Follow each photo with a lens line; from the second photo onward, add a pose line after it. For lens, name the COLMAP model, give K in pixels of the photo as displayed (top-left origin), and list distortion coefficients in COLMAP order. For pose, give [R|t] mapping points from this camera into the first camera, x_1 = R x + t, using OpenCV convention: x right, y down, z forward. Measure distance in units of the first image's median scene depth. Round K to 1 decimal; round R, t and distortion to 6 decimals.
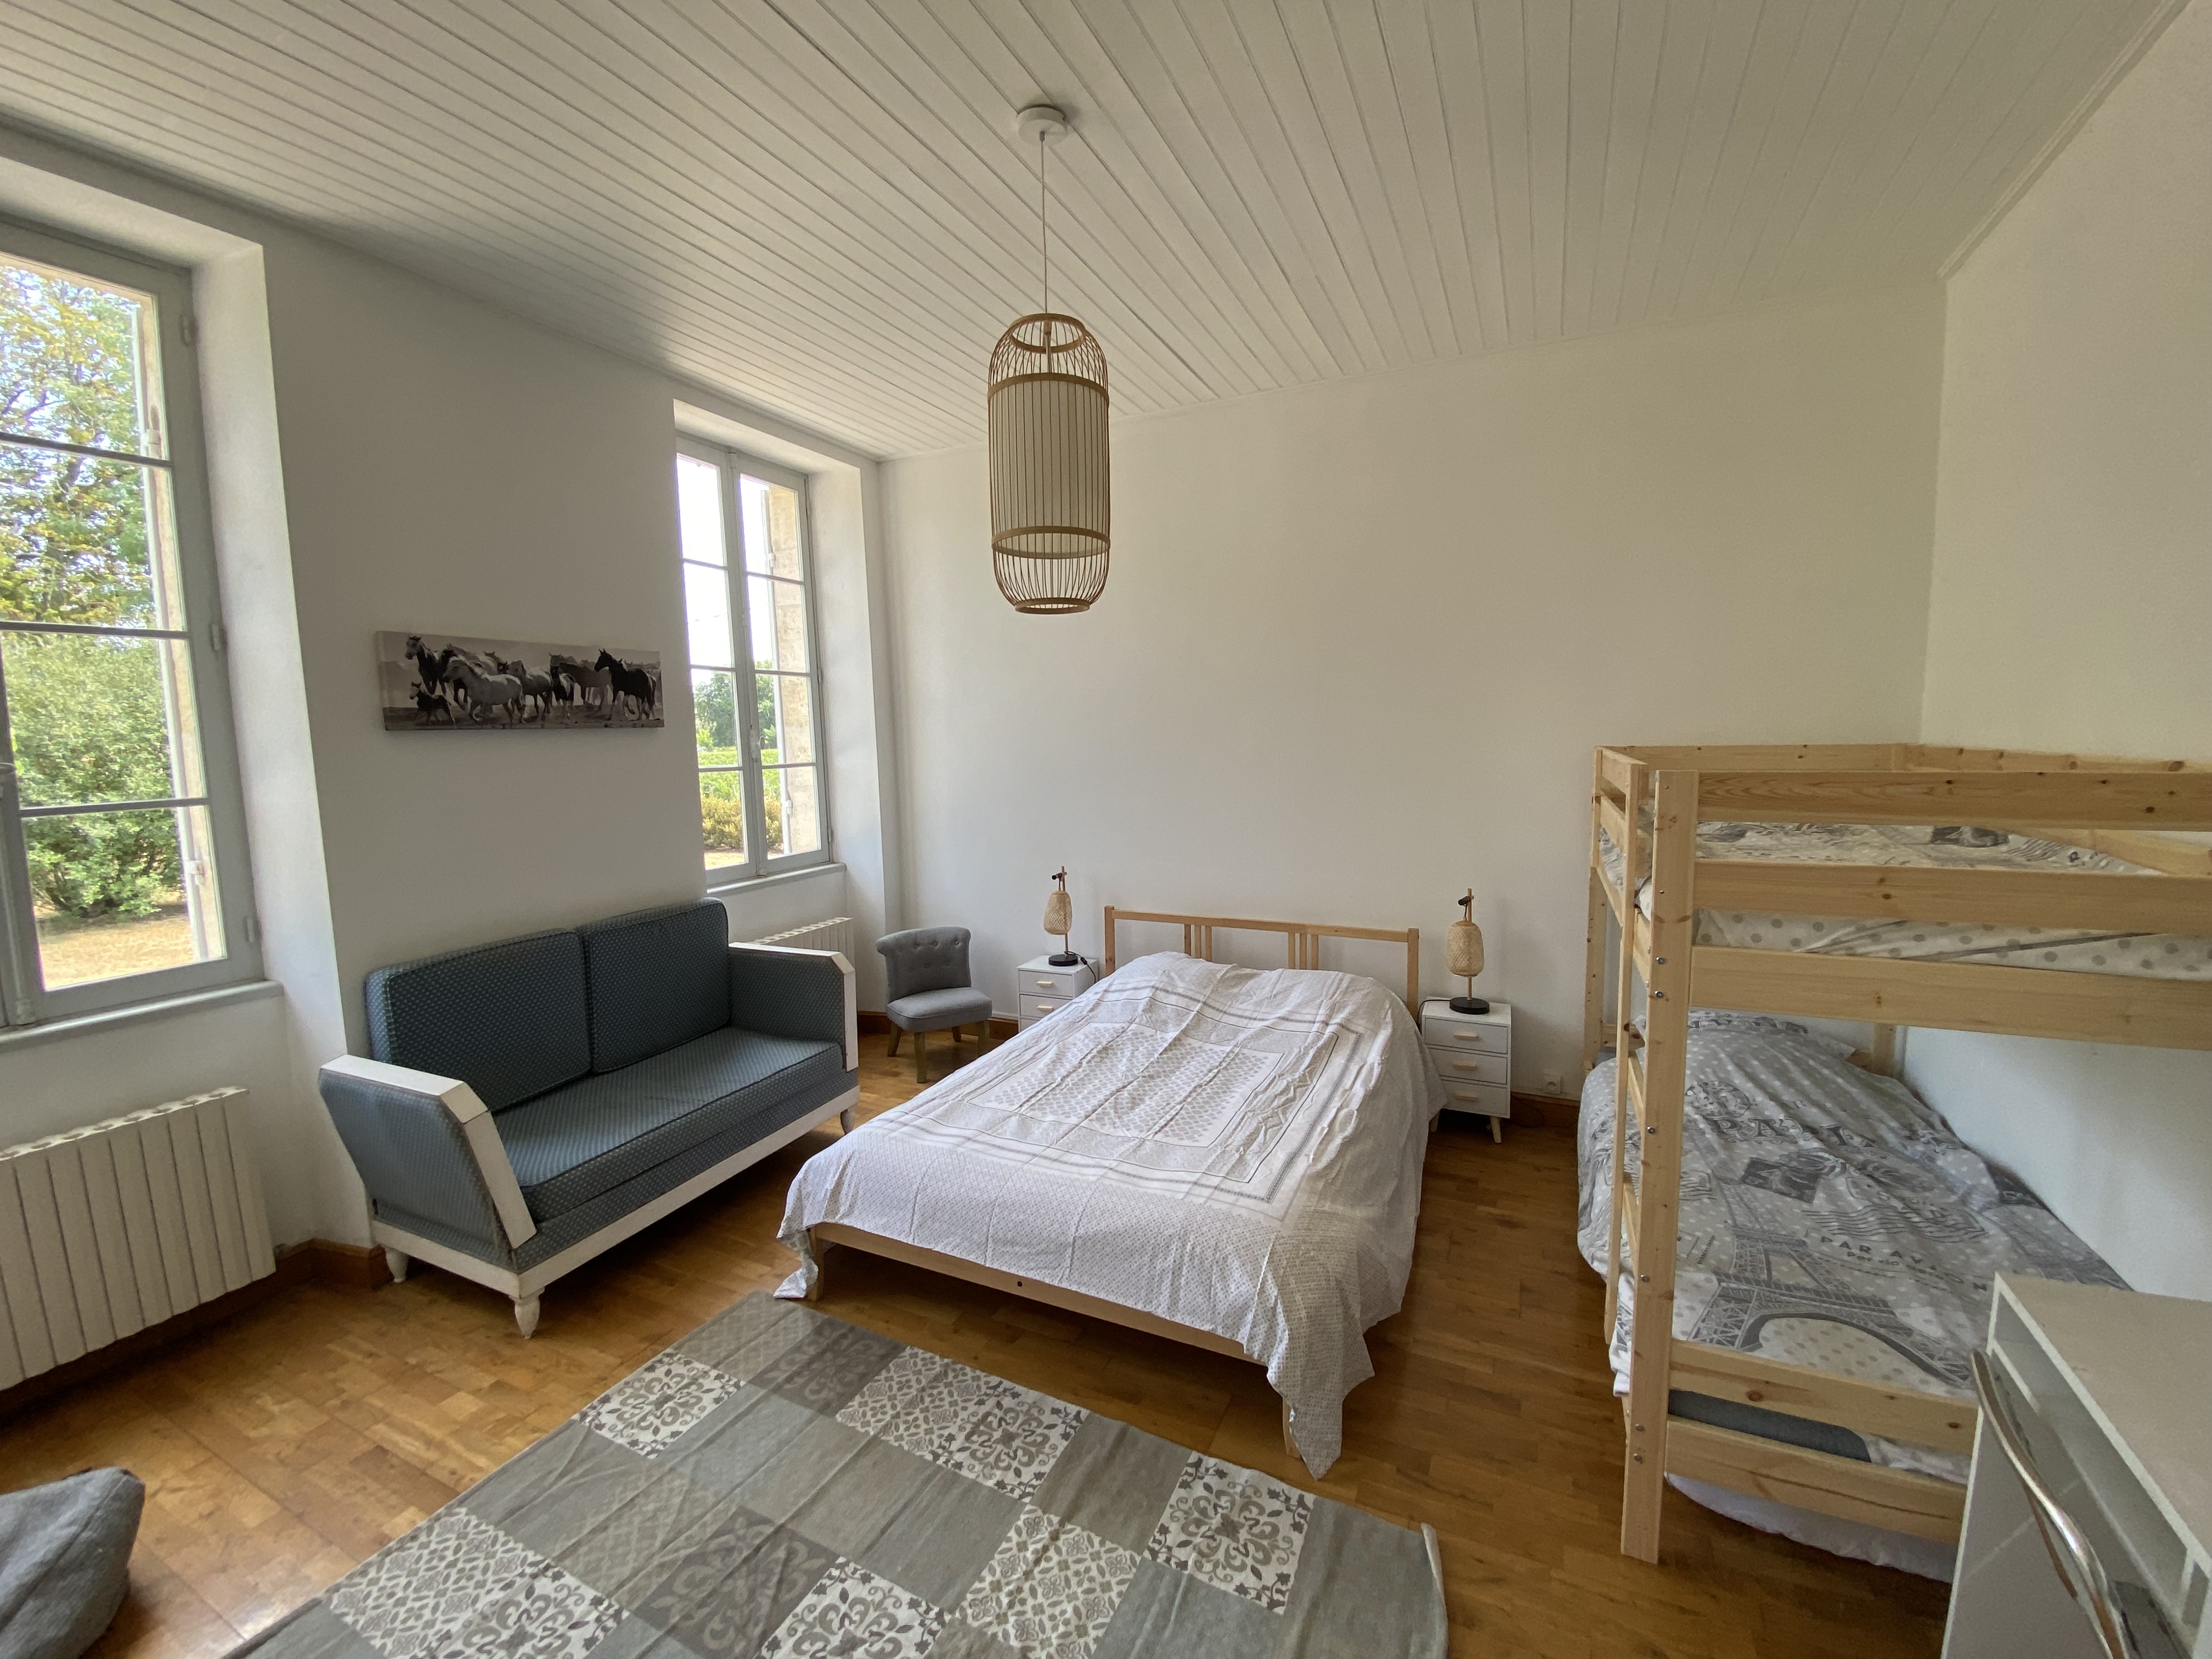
lens RADIAL K [[909.6, 0, 1096.3], [0, 909.6, 837.1], [0, 0, 1]] dist [-0.002146, -0.000406]
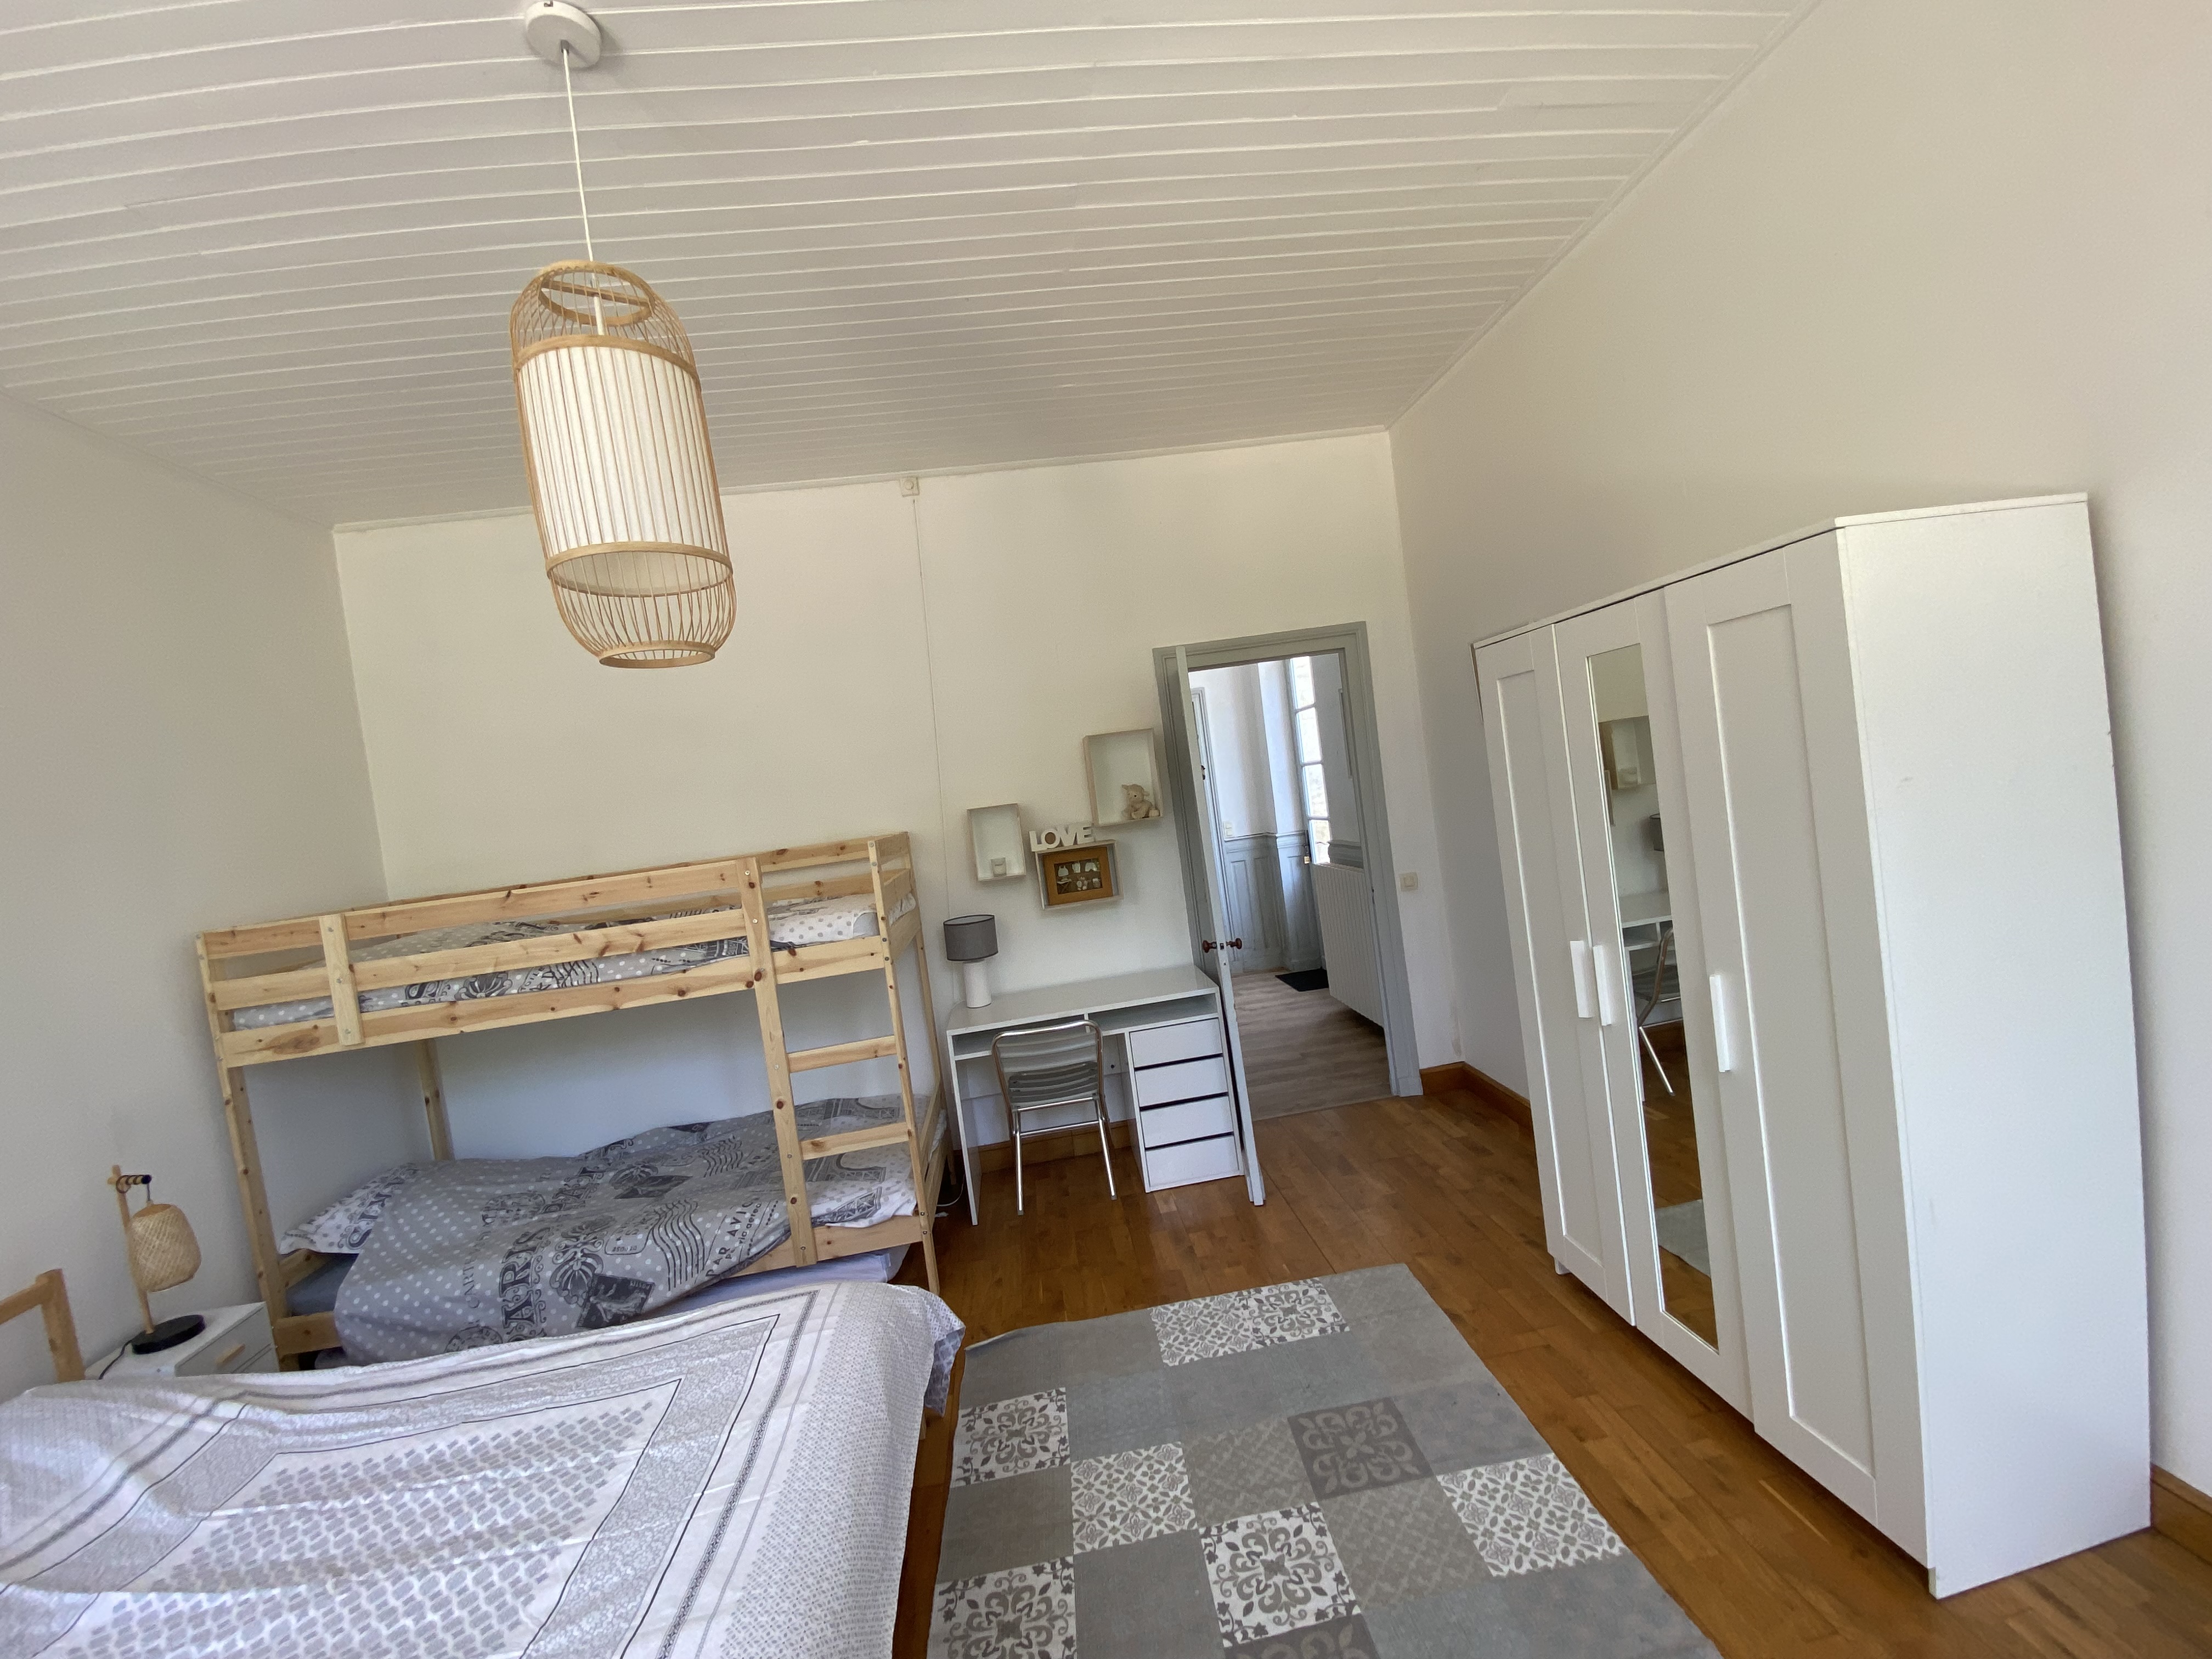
lens RADIAL K [[909.6, 0, 1102.4], [0, 909.6, 838.0], [0, 0, 1]] dist [-0.002146, -0.000406]
pose [[-0.521831, 0.043348, 0.851947, -1.073630], [0.240282, 0.965739, 0.098039, -0.137335], [-0.818509, 0.255868, -0.514368, 1.404139]]
